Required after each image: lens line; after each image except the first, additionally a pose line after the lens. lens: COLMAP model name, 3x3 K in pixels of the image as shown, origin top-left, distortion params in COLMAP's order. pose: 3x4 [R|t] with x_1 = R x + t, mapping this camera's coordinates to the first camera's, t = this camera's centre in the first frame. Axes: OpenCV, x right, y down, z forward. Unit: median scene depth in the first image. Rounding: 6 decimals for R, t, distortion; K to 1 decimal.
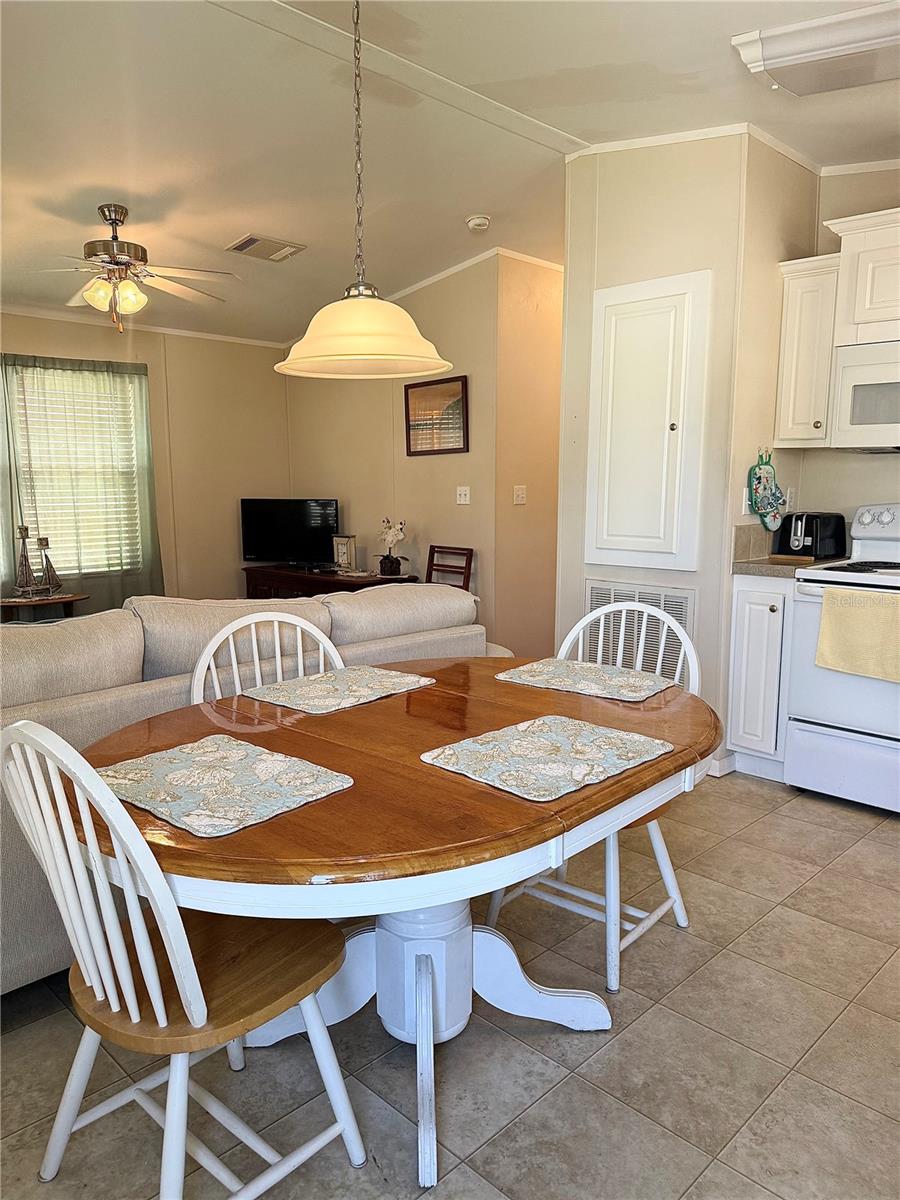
lens RADIAL K [[840.9, 0, 444.6], [0, 840.9, 620.9], [0, 0, 1]] dist [0.049815, -0.063539]
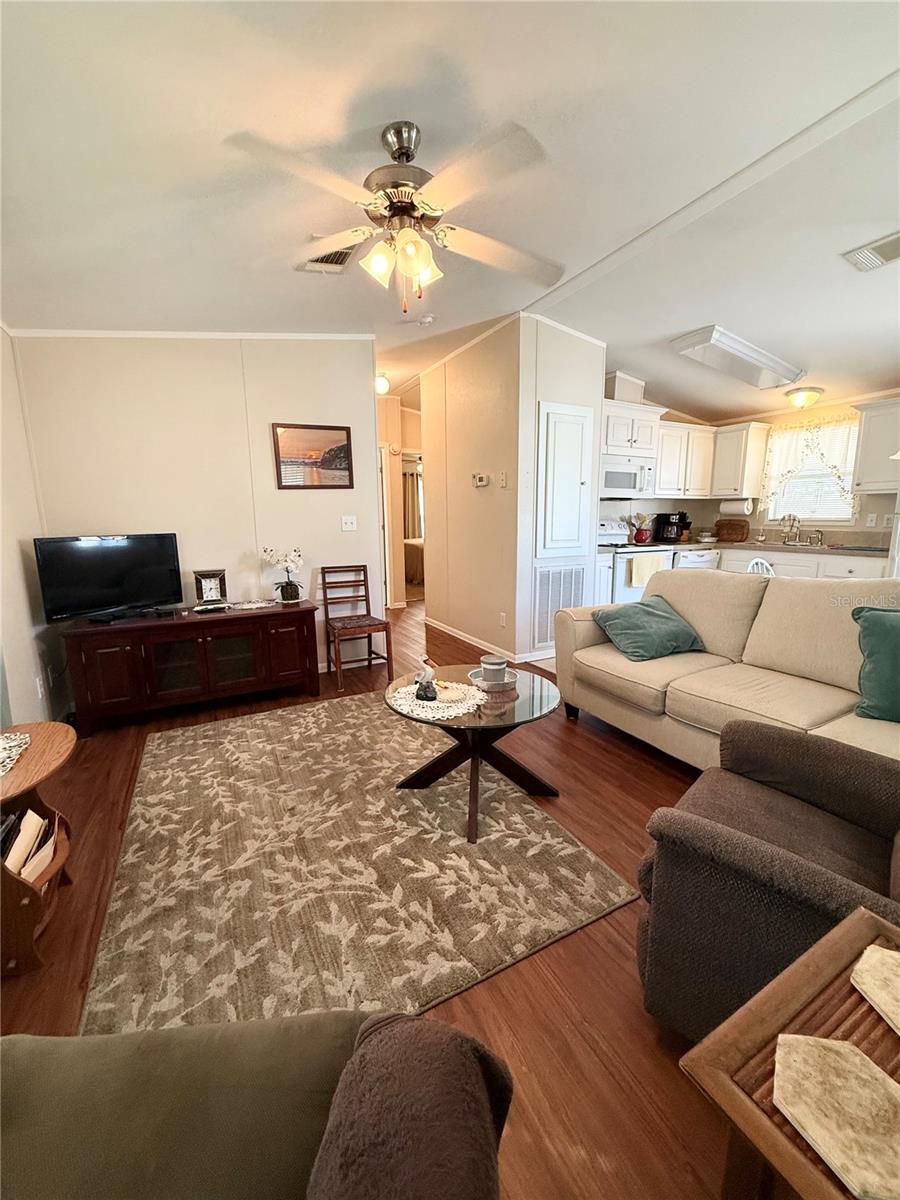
lens RADIAL K [[475.0, 0, 450.0], [0, 475.0, 599.7], [0, 0, 1]] dist [-0.002909, 0.000311]
pose [[0.296822, -0.169669, 0.939739, -0.897987], [0.164278, 0.978490, 0.124777, -0.150395], [-0.940696, 0.117342, 0.318311, 0.955179]]
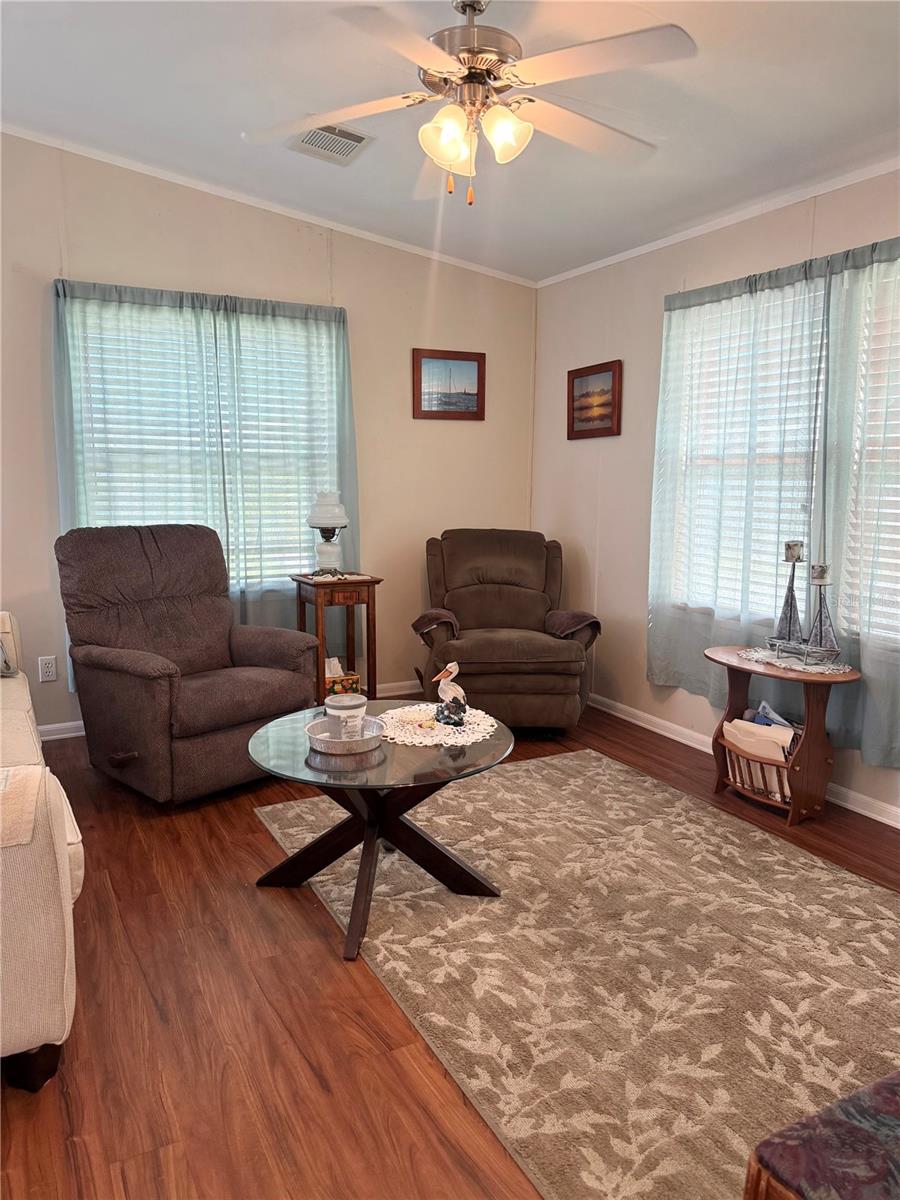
lens RADIAL K [[840.9, 0, 452.0], [0, 840.9, 604.0], [0, 0, 1]] dist [0.049815, -0.063539]
pose [[-0.290213, 0.144370, -0.946009, 0.228874], [-0.162989, 0.966654, 0.197521, -0.211654], [0.942980, 0.211513, -0.257005, 1.326266]]
